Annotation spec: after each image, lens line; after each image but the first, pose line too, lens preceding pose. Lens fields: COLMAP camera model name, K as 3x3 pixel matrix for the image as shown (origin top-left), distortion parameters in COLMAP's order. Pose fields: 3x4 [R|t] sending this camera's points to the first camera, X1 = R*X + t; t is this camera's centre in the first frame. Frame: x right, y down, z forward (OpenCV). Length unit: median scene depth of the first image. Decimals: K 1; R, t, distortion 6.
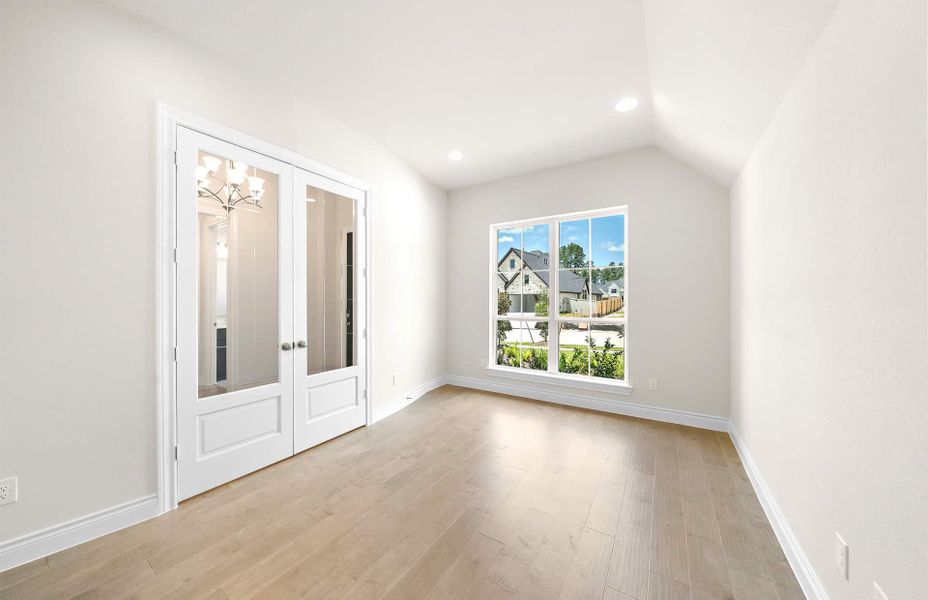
lens RADIAL K [[318.4, 0, 464.0], [0, 318.4, 300.0], [0, 0, 1]] dist [-0.000227, 0.000022]
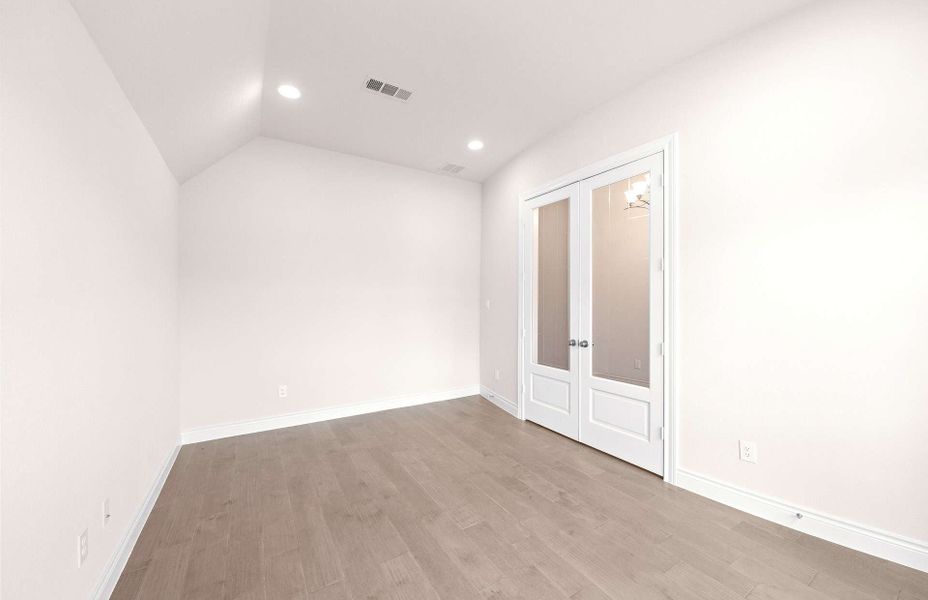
lens RADIAL K [[360.4, 0, 464.0], [0, 360.4, 300.0], [0, 0, 1]] dist [0.000098, 0.000027]
pose [[-0.450120, -0.001209, -0.892967, 0.782143], [-0.000838, 0.999999, -0.000932, -0.005421], [0.892968, 0.000329, -0.450120, 1.231445]]
